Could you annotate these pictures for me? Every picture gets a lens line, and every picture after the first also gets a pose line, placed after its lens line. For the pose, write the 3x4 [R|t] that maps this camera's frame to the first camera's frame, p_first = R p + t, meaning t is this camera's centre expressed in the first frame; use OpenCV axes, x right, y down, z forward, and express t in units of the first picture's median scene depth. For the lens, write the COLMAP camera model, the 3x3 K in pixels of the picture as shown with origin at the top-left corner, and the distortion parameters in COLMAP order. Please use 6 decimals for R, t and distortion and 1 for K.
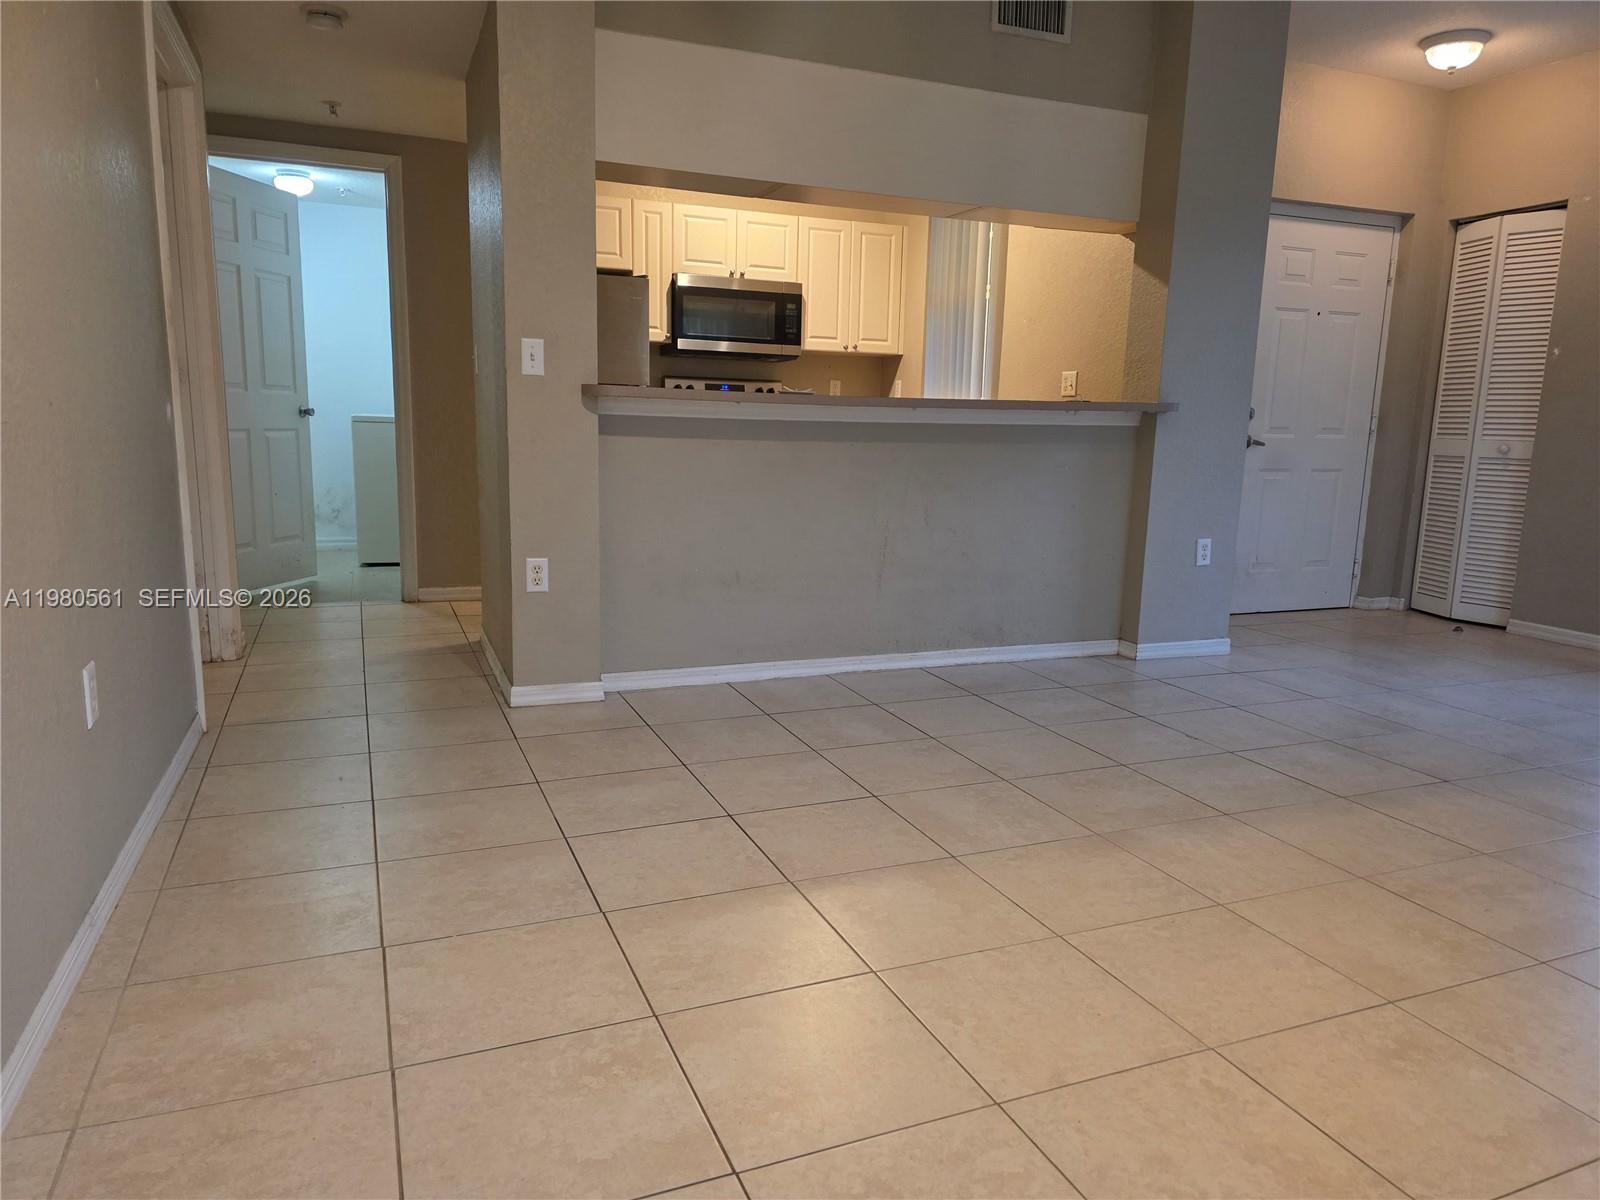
lens RADIAL K [[1070.3, 0, 813.2], [0, 1070.3, 603.9], [0, 0, 1]] dist [0.071964, -0.070542]
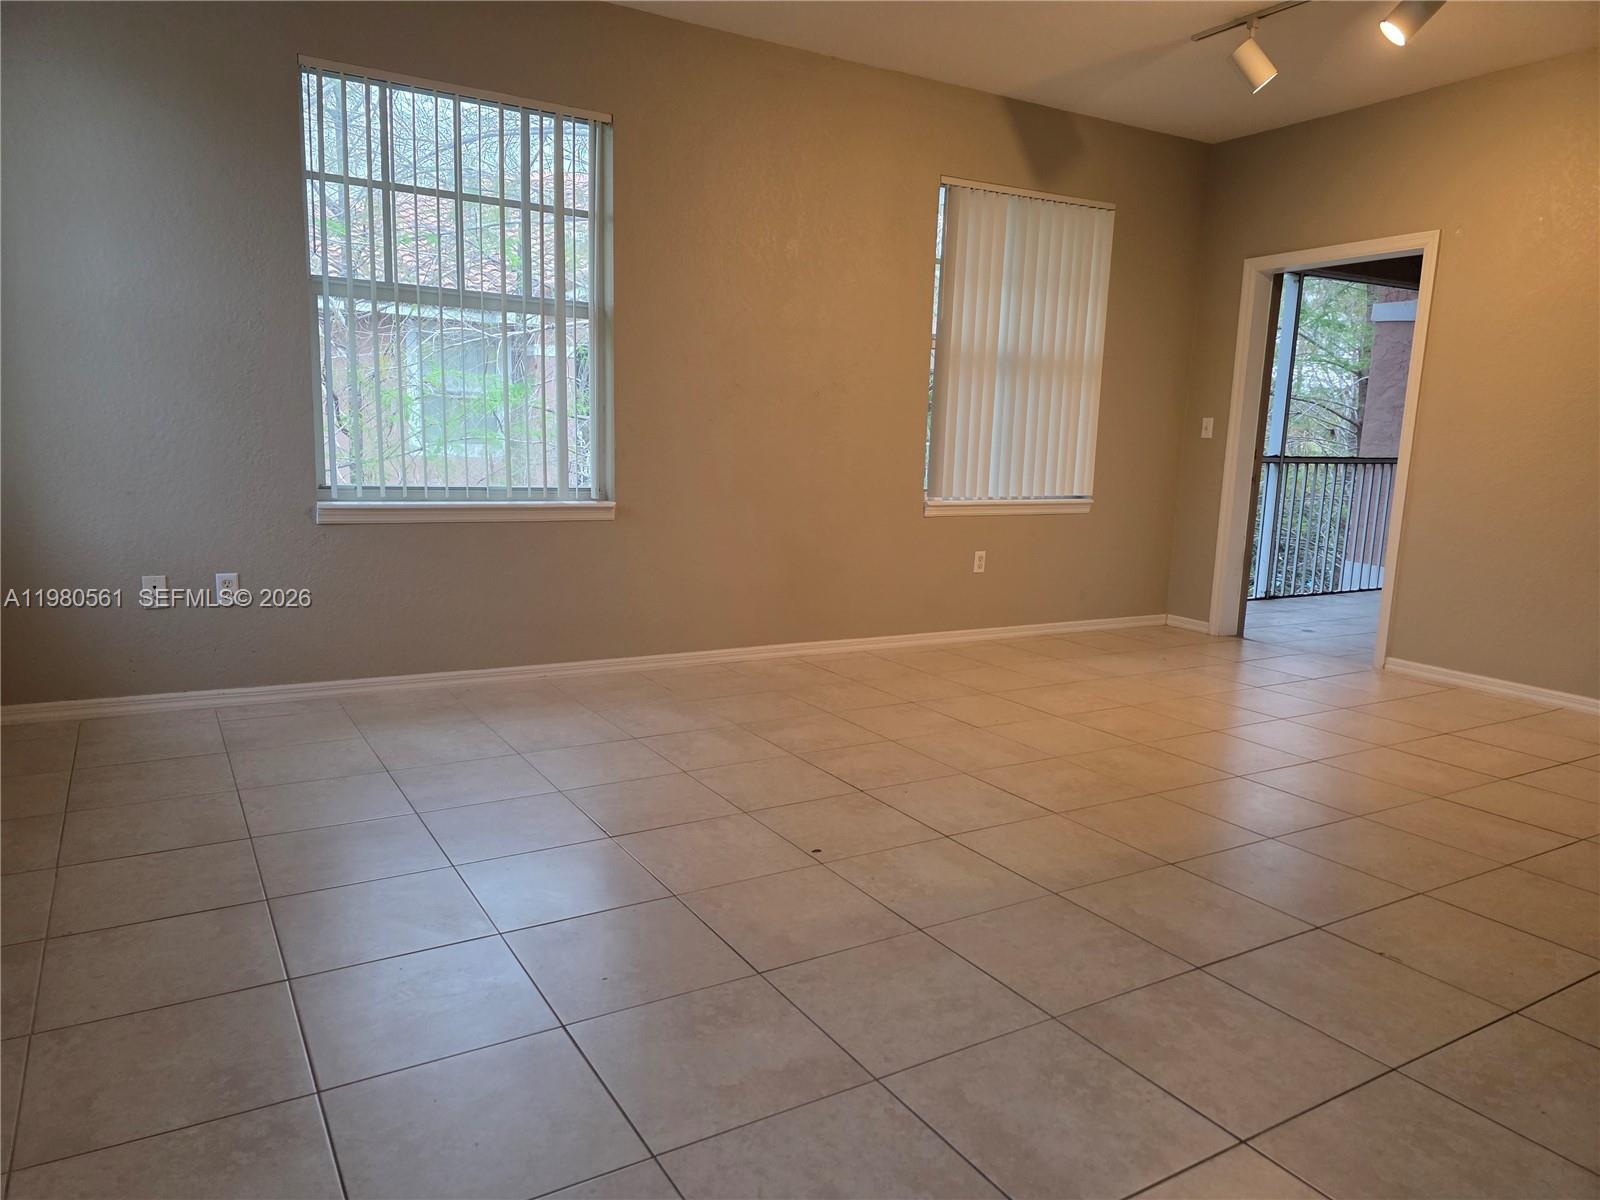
lens RADIAL K [[1070.3, 0, 787.0], [0, 1070.3, 606.8], [0, 0, 1]] dist [0.071964, -0.070542]
pose [[-0.989435, -0.035642, -0.140527, 0.613828], [-0.079753, 0.943276, 0.322288, -0.198314], [0.121069, 0.330091, -0.936153, 1.132446]]
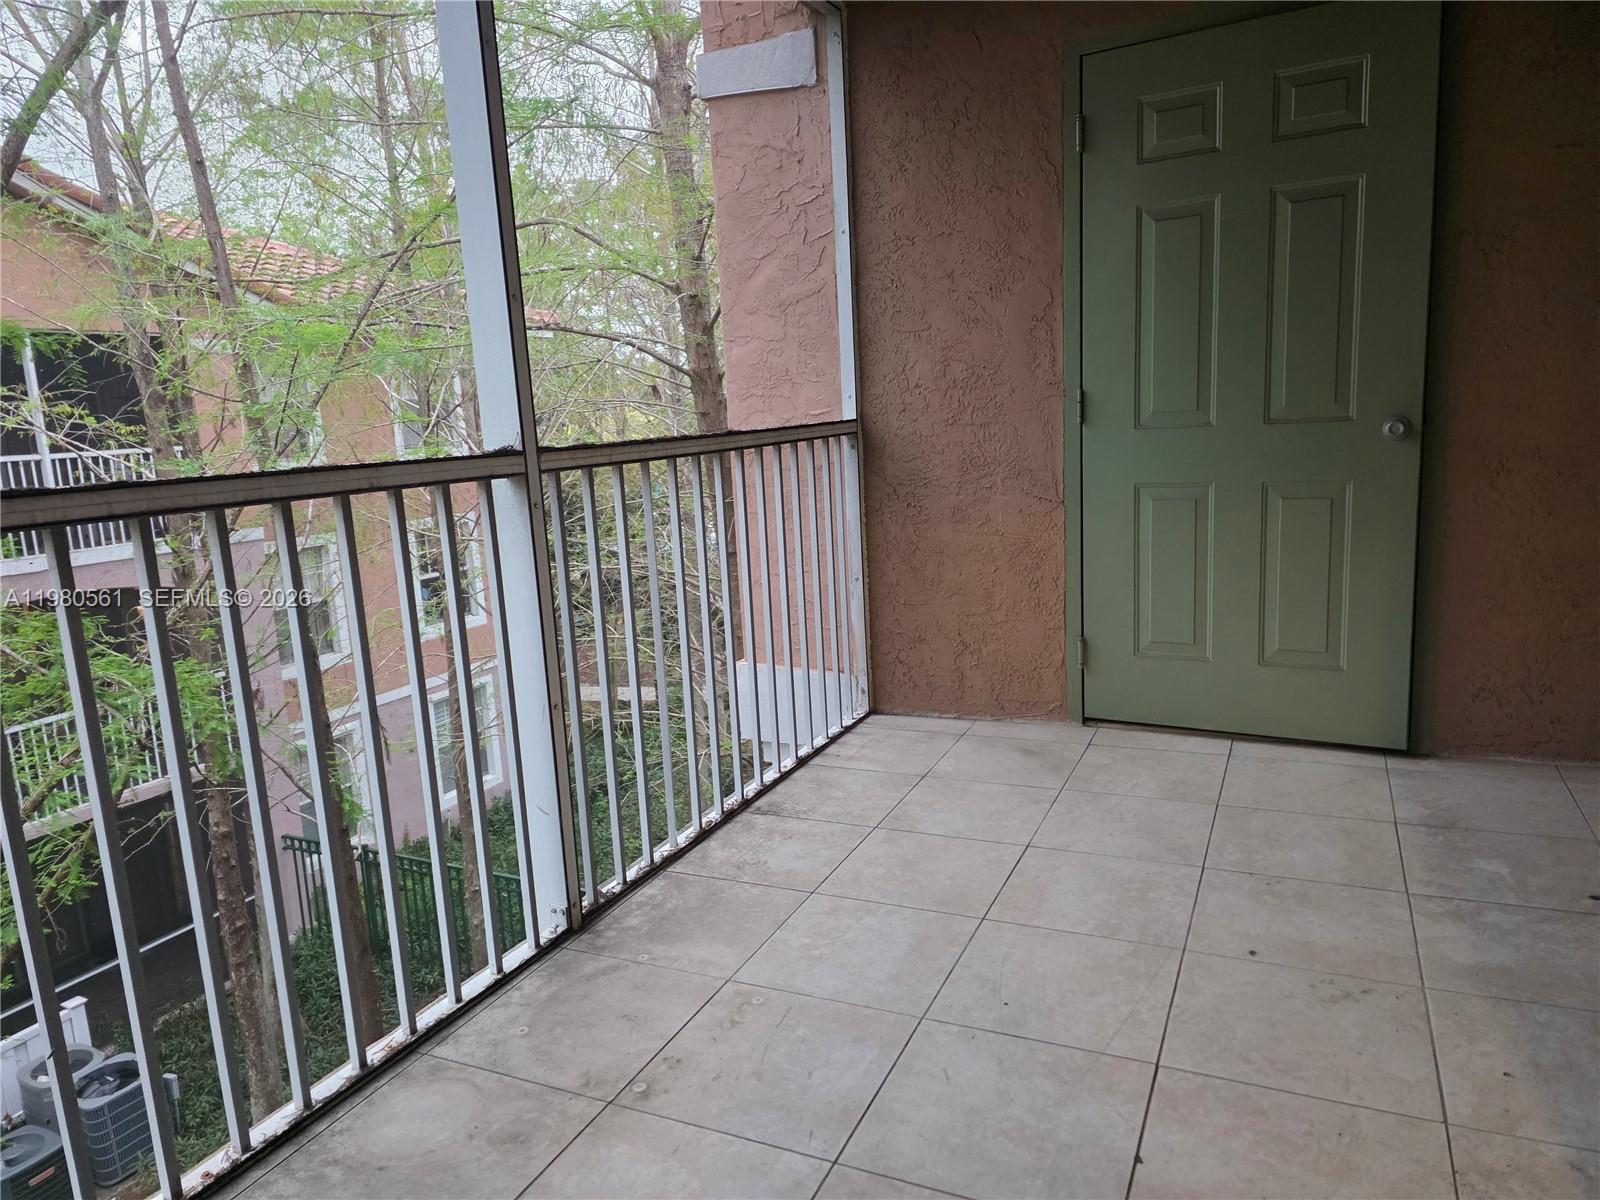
lens RADIAL K [[1070.3, 0, 788.2], [0, 1070.3, 599.1], [0, 0, 1]] dist [0.071964, -0.070542]
pose [[-0.753638, 0.130373, -0.644230, -0.165955], [-0.078348, 0.955325, 0.284982, -0.014557], [0.652604, 0.265248, -0.709755, -0.028364]]
